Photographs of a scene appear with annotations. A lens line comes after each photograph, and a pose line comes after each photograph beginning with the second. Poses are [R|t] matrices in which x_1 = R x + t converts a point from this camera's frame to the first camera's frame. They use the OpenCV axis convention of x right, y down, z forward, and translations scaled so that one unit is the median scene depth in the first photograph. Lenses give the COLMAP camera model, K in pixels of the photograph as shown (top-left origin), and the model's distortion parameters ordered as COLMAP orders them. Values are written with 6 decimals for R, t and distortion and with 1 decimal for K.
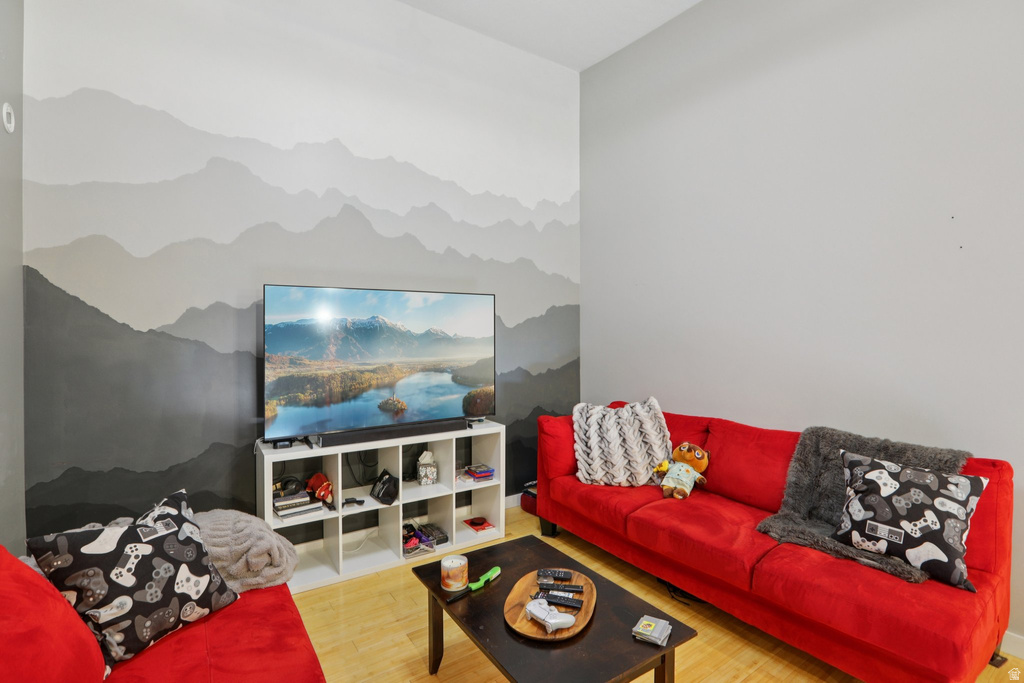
lens RADIAL K [[484.6, 0, 516.3], [0, 484.6, 336.1], [0, 0, 1]] dist [-0.031110, 0.006154]
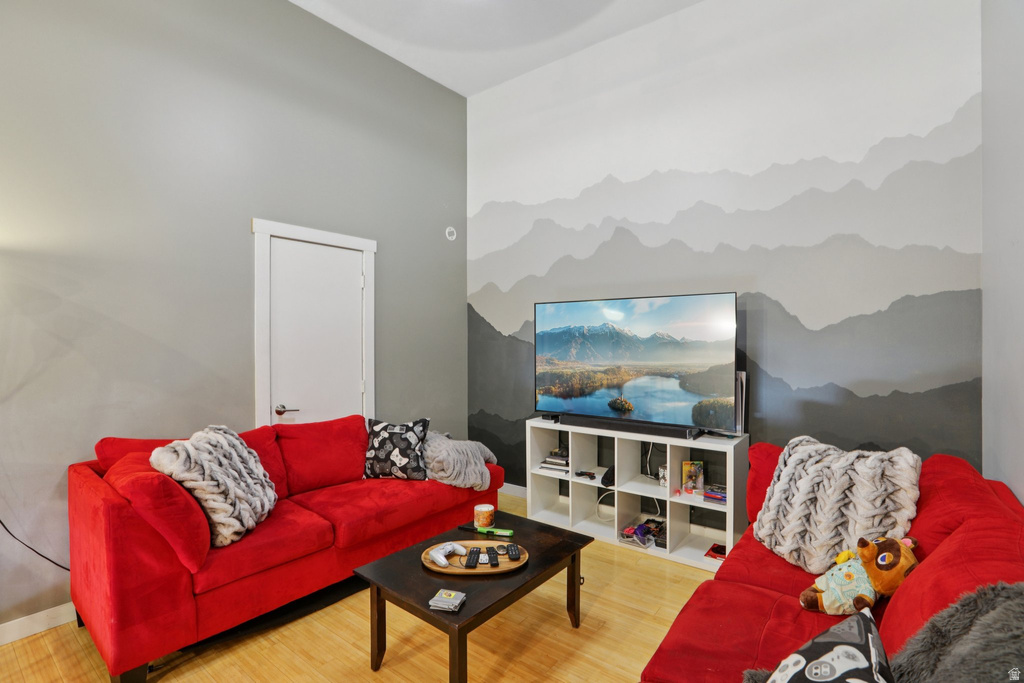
lens RADIAL K [[484.6, 0, 517.3], [0, 484.6, 343.7], [0, 0, 1]] dist [-0.031110, 0.006154]
pose [[0.292540, 0.003845, -0.956246, 0.728642], [-0.003056, 0.999991, 0.003086, 0.002927], [0.956249, 0.002019, 0.292549, 0.423933]]
